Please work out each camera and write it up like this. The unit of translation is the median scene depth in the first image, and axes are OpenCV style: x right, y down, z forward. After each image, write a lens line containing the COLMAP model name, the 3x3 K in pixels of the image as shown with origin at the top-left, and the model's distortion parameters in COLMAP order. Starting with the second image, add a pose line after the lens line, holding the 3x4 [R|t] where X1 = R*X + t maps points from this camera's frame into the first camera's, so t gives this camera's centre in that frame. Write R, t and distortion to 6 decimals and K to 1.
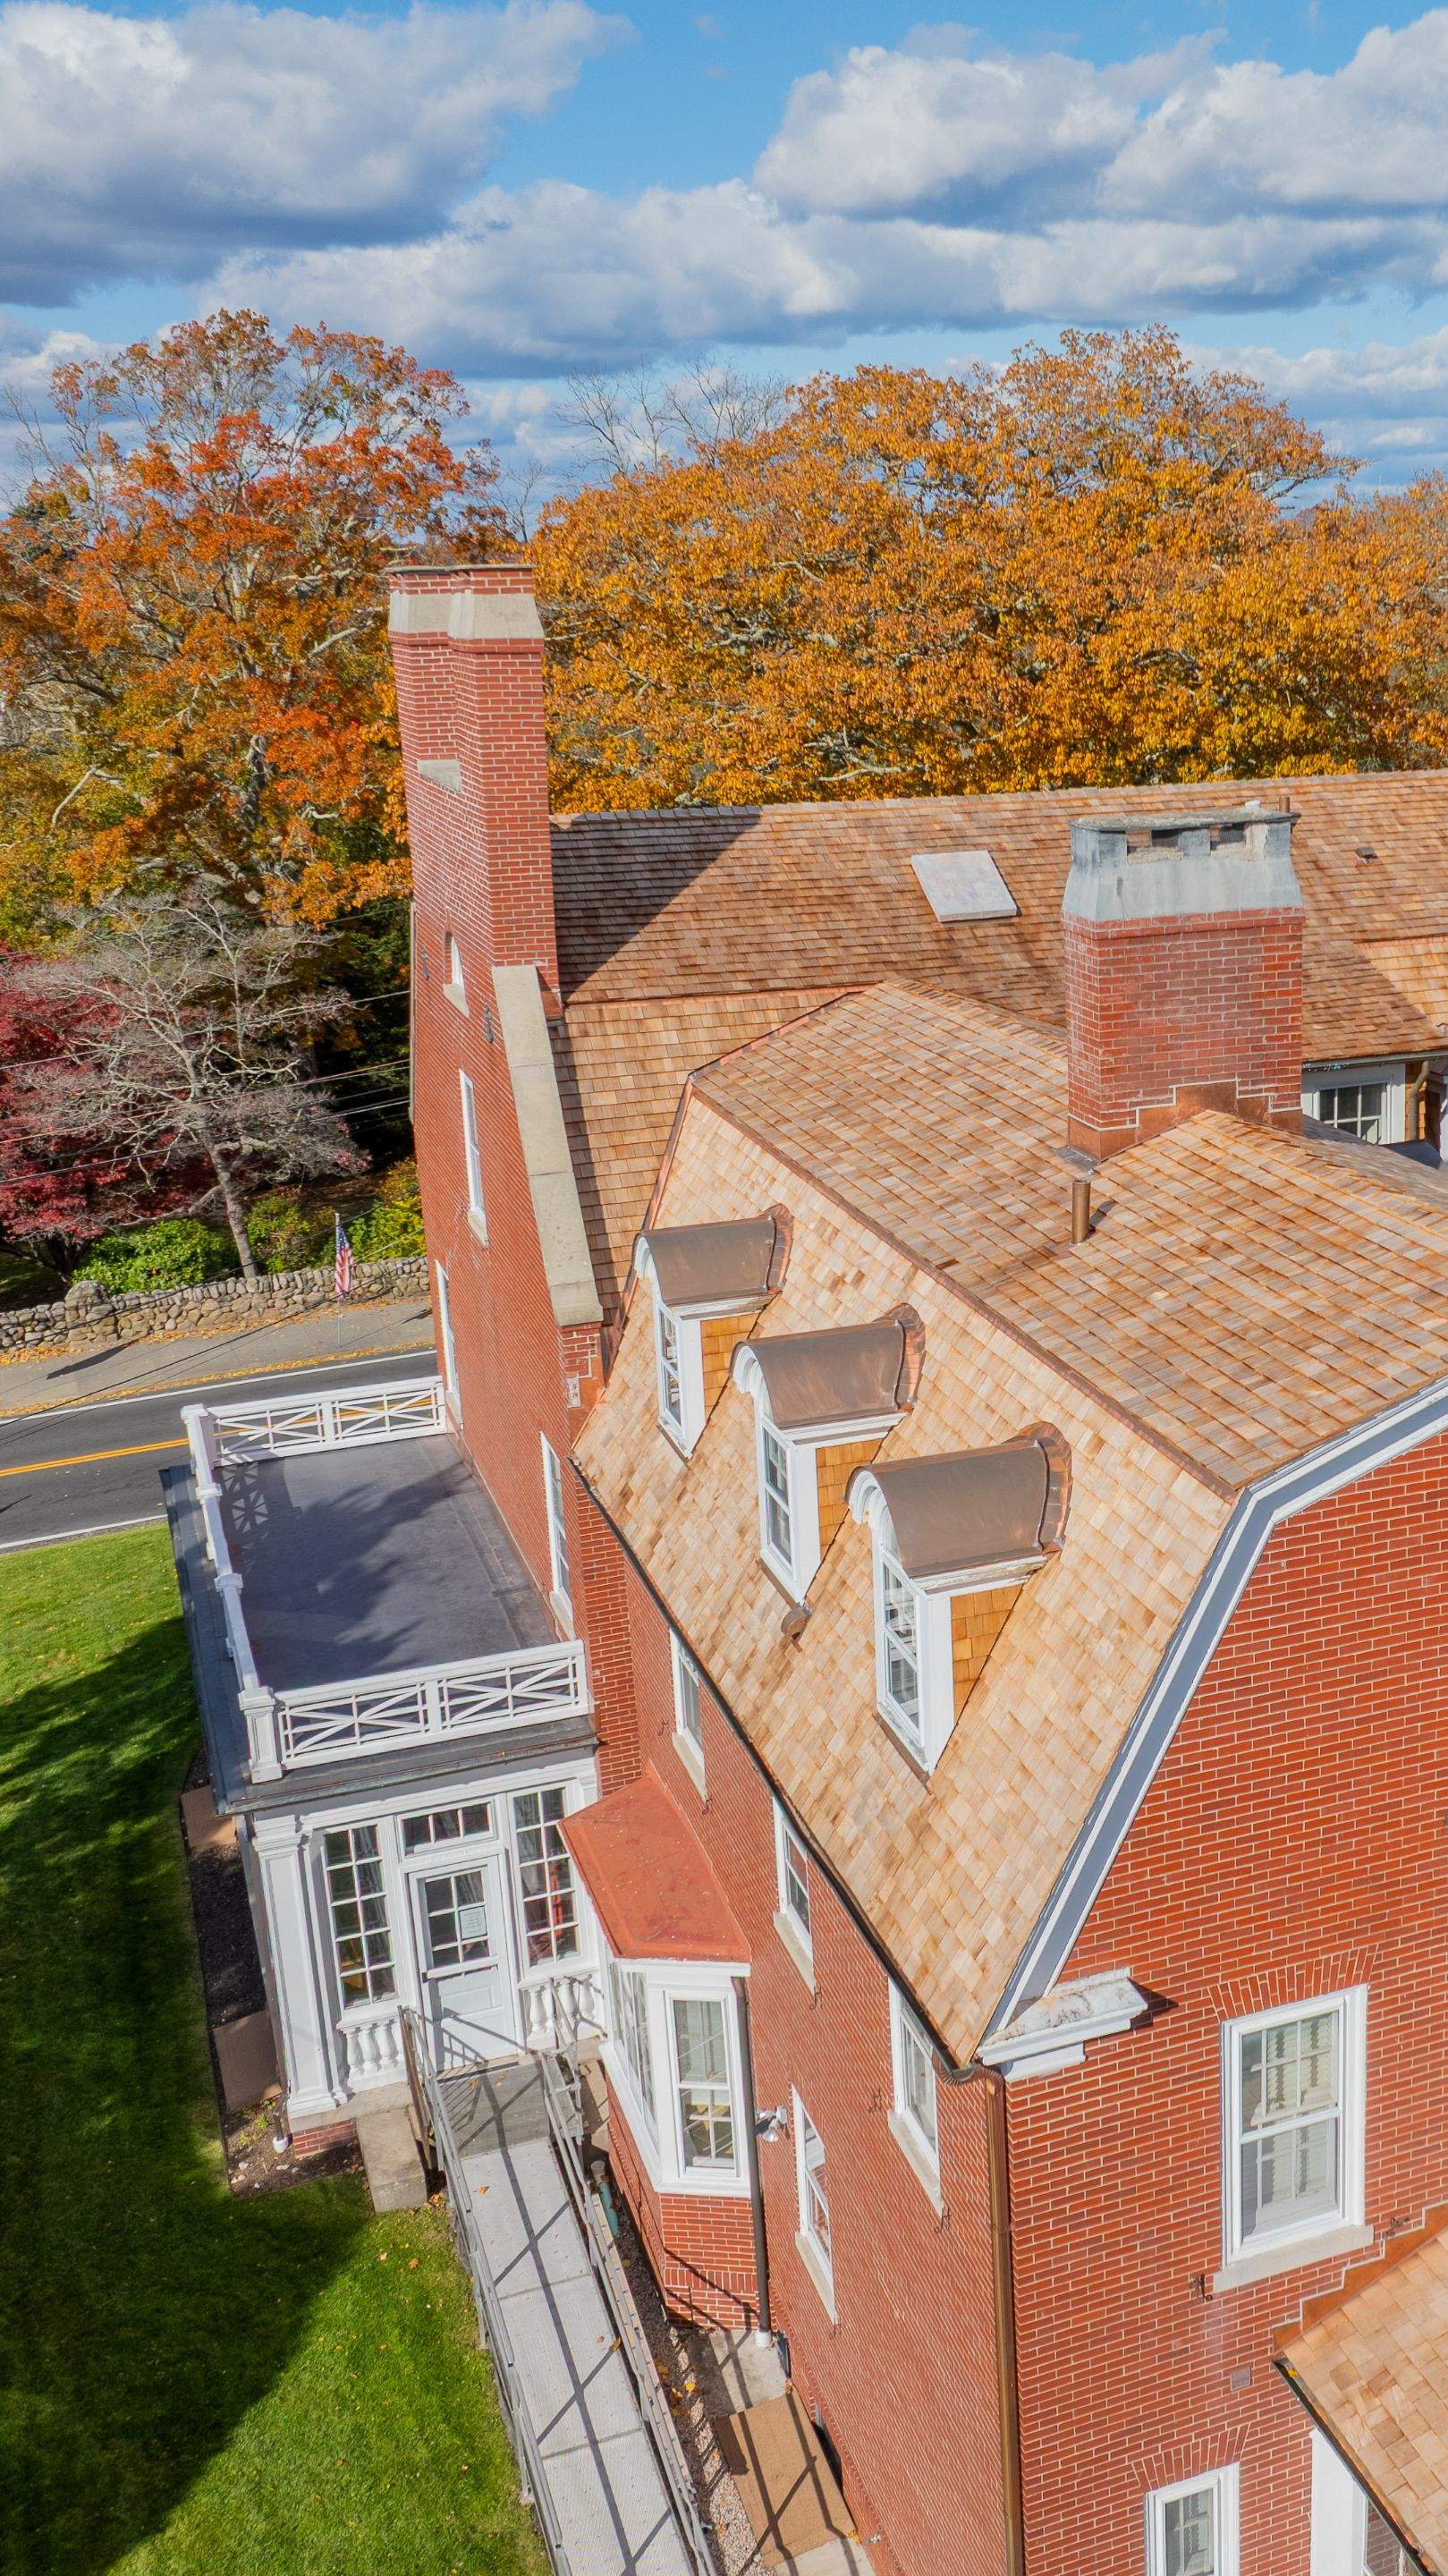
lens RADIAL K [[2498.8, 0, 1187.0], [0, 2498.8, 1237.9], [0, 0, 1]] dist [-0.002186, -0.079758]
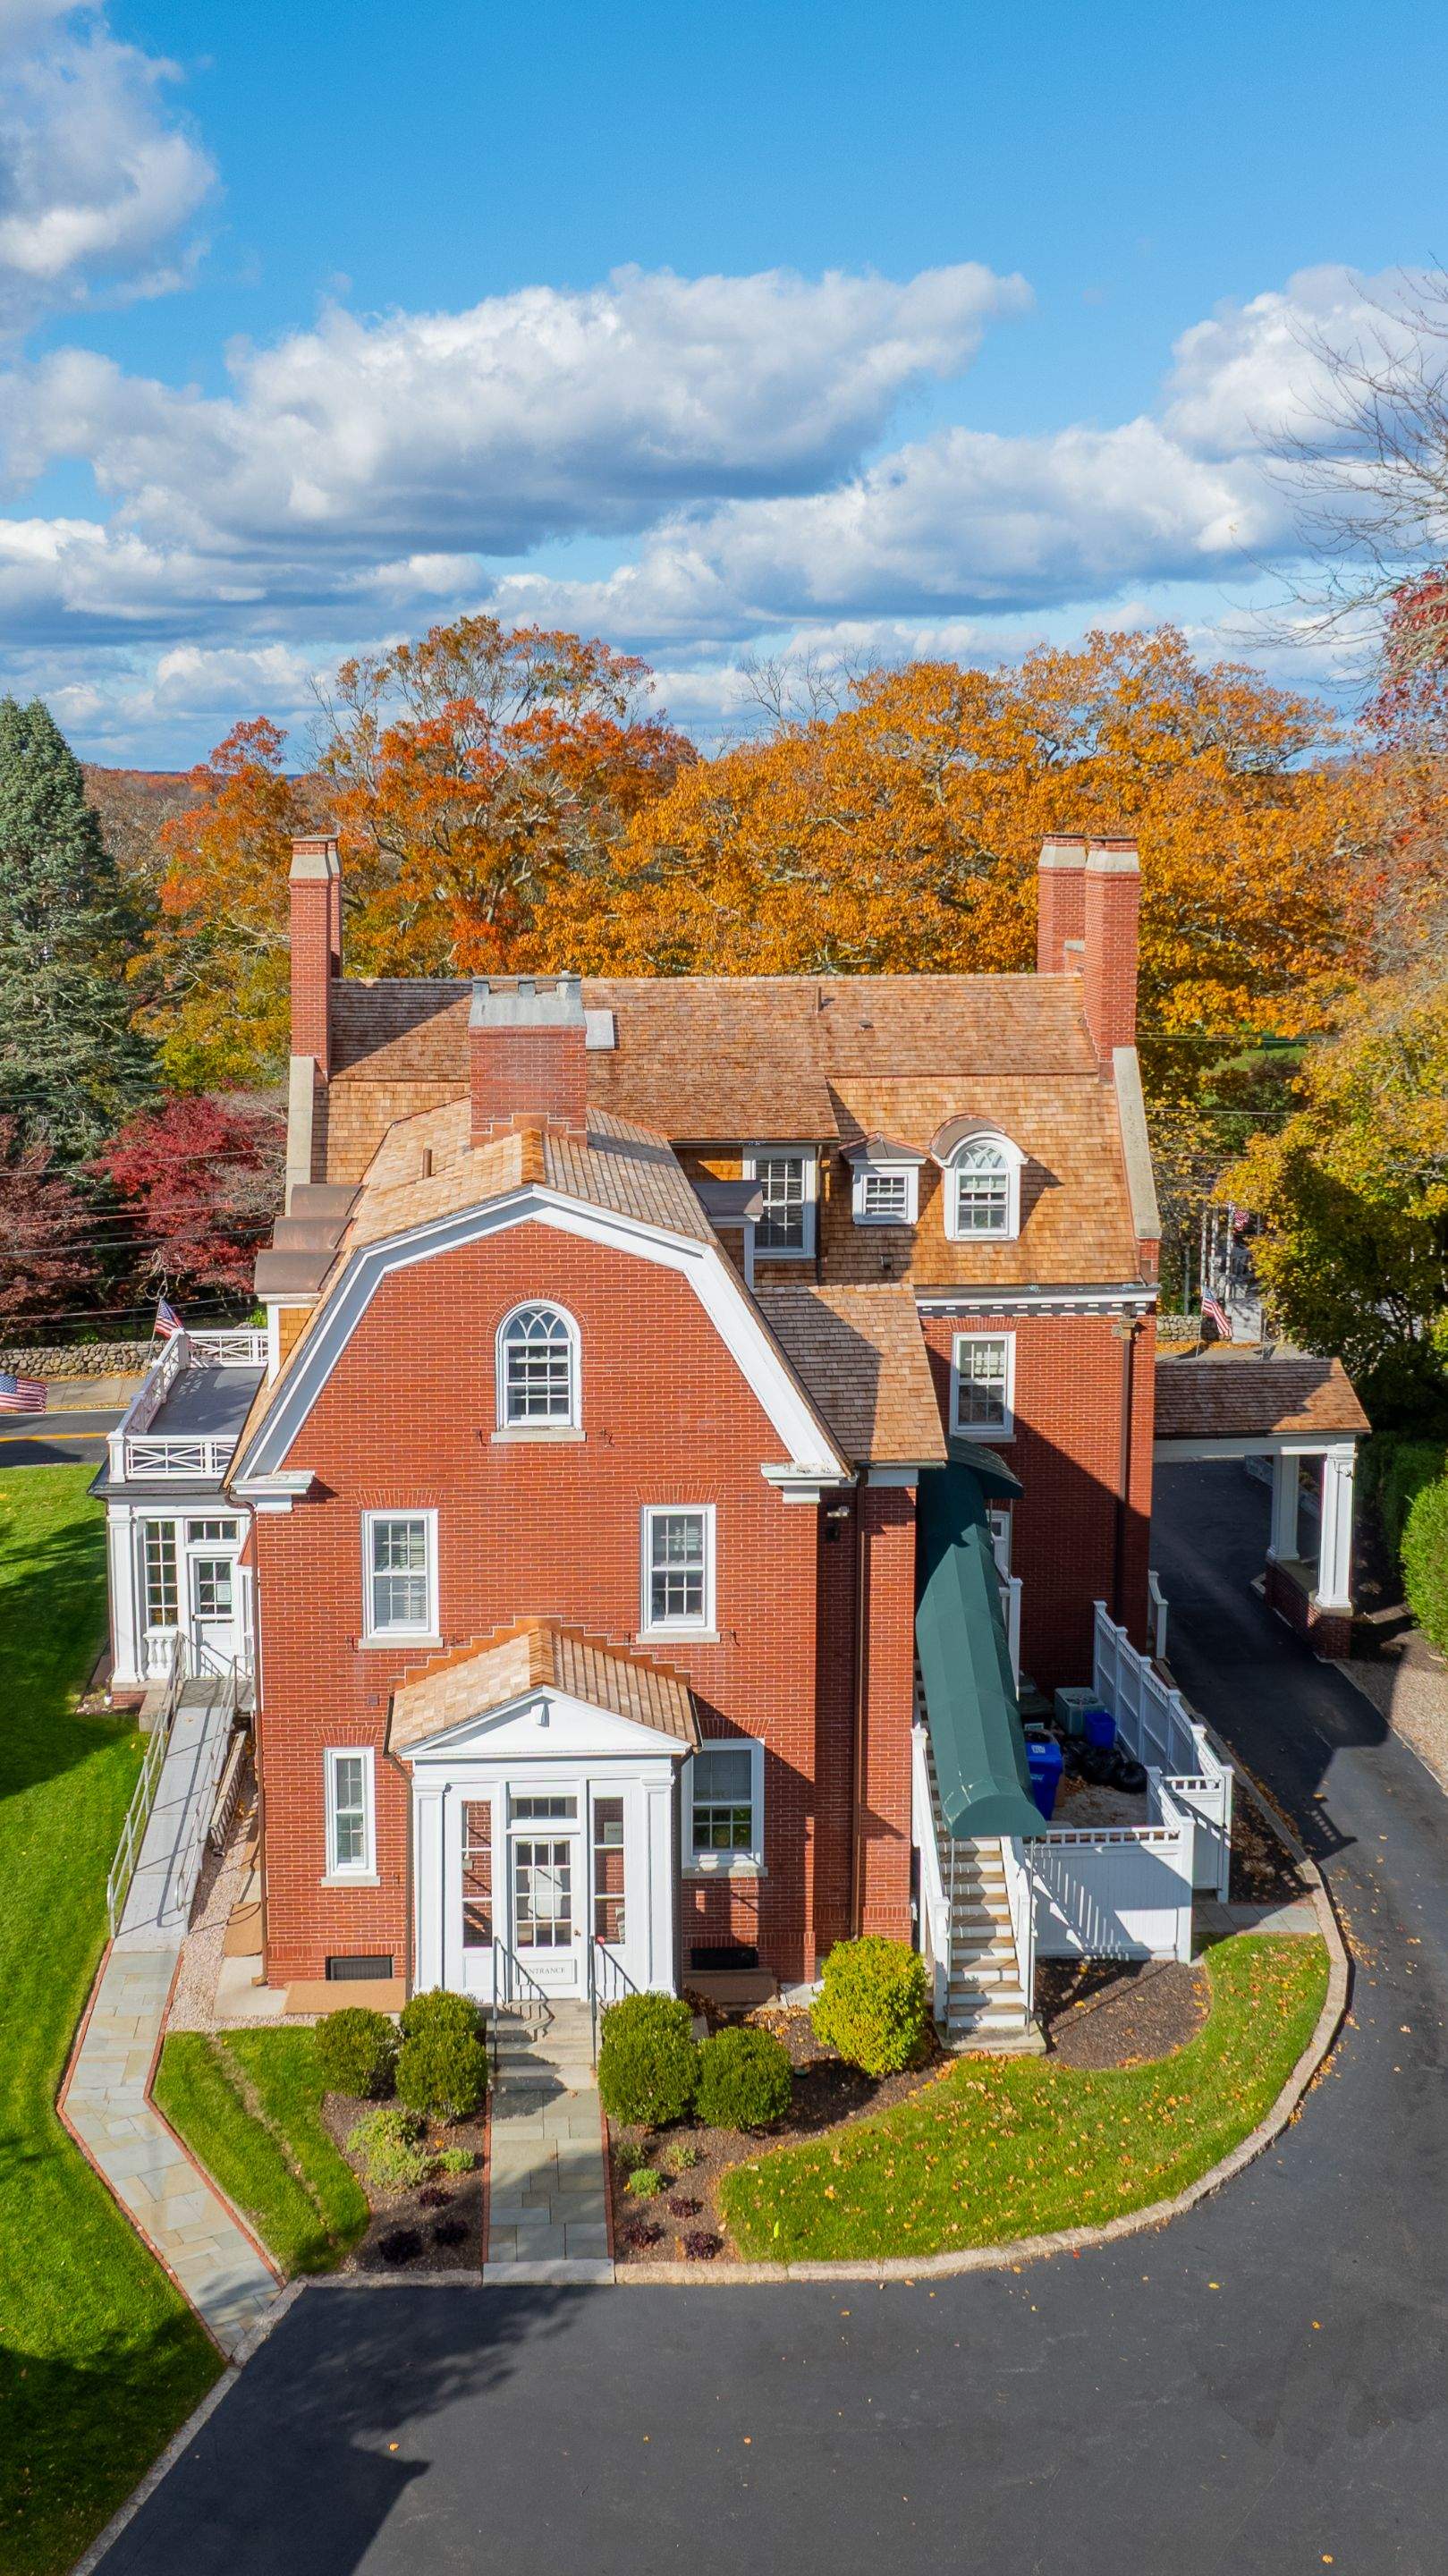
lens RADIAL K [[2591.1, 0, 588.3], [0, 2591.1, 1176.7], [0, 0, 1]] dist [-0.016455, -0.016606]
pose [[0.927482, 0.061128, -0.368836, 0.631247], [-0.103930, 0.989814, -0.097301, 0.140461], [0.359131, 0.128578, 0.924388, -0.658340]]
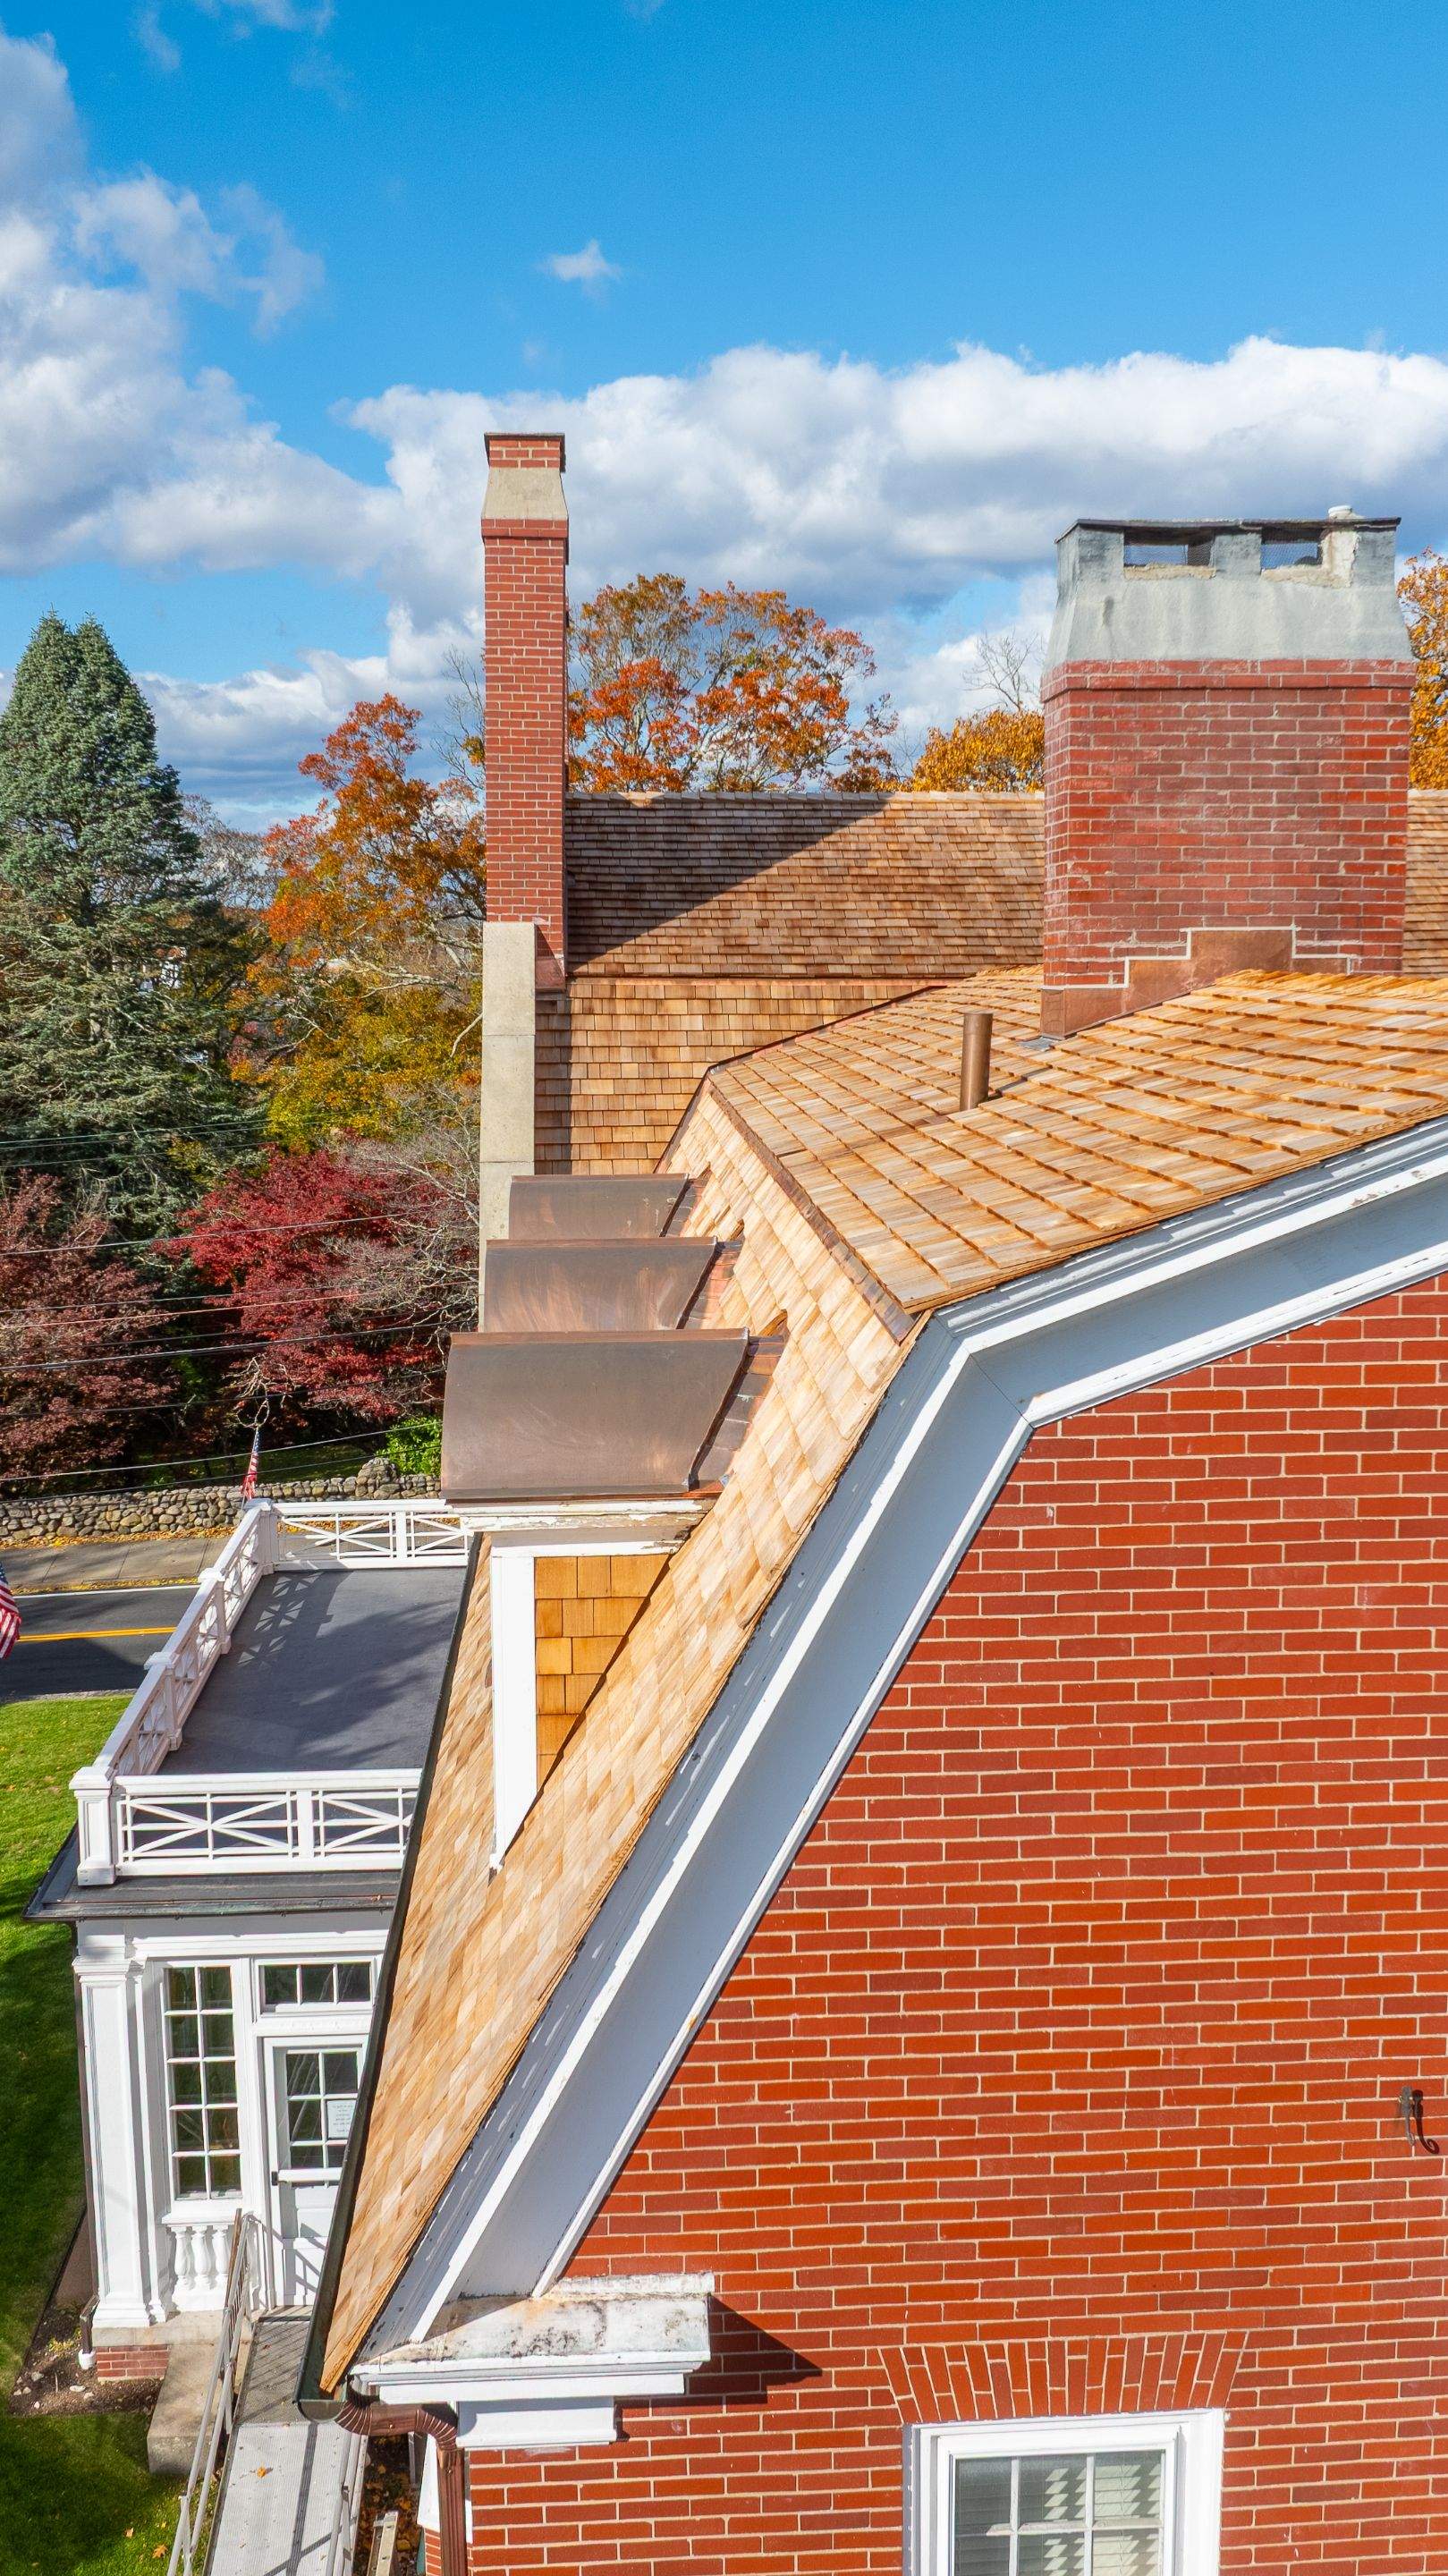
lens RADIAL K [[2451.2, 0, 739.2], [0, 2451.2, 1258.2], [0, 0, 1]] dist [-0.009194, -0.067240]
pose [[0.934222, 0.049090, -0.353297, 0.091404], [-0.094222, 0.989266, -0.111694, 0.084283], [0.344022, 0.137635, 0.928819, 0.303217]]
